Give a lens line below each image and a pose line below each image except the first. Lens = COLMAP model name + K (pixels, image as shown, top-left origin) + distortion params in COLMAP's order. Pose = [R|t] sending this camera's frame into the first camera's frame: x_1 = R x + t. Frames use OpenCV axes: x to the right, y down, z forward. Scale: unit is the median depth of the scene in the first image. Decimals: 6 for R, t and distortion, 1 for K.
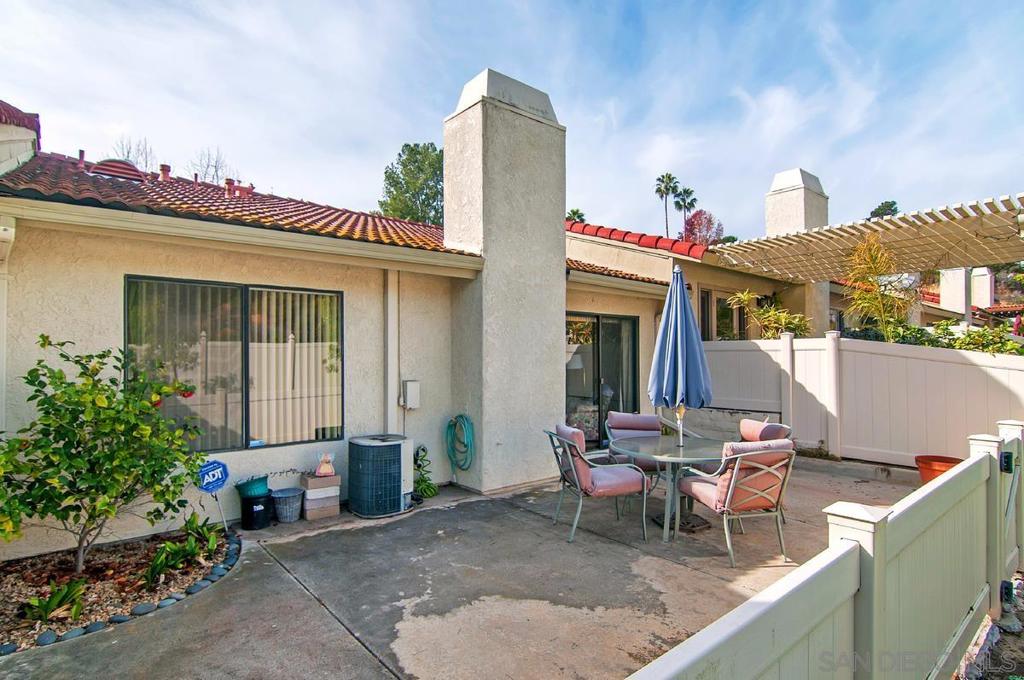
lens RADIAL K [[542.7, 0, 512.0], [0, 542.7, 340.0], [0, 0, 1]] dist [-0.001981, -0.000706]
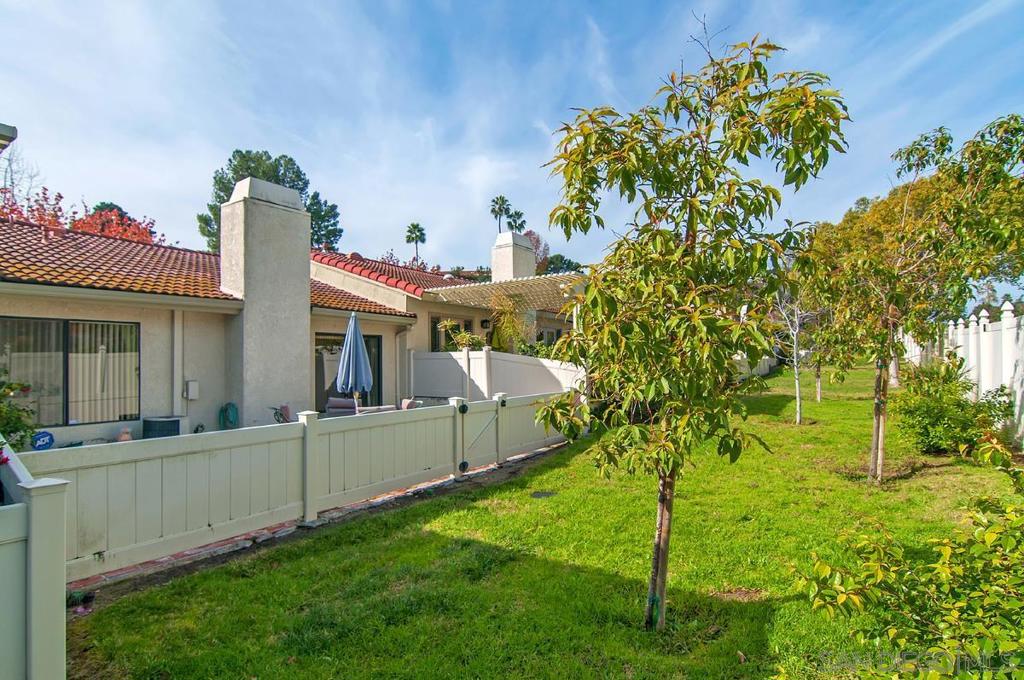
lens RADIAL K [[542.7, 0, 512.0], [0, 542.7, 340.0], [0, 0, 1]] dist [-0.001981, -0.000706]
pose [[0.965549, 0.000495, 0.260219, 0.258243], [0.003246, 0.999898, -0.013943, -0.013937], [-0.260199, 0.014308, 0.965449, -0.636597]]
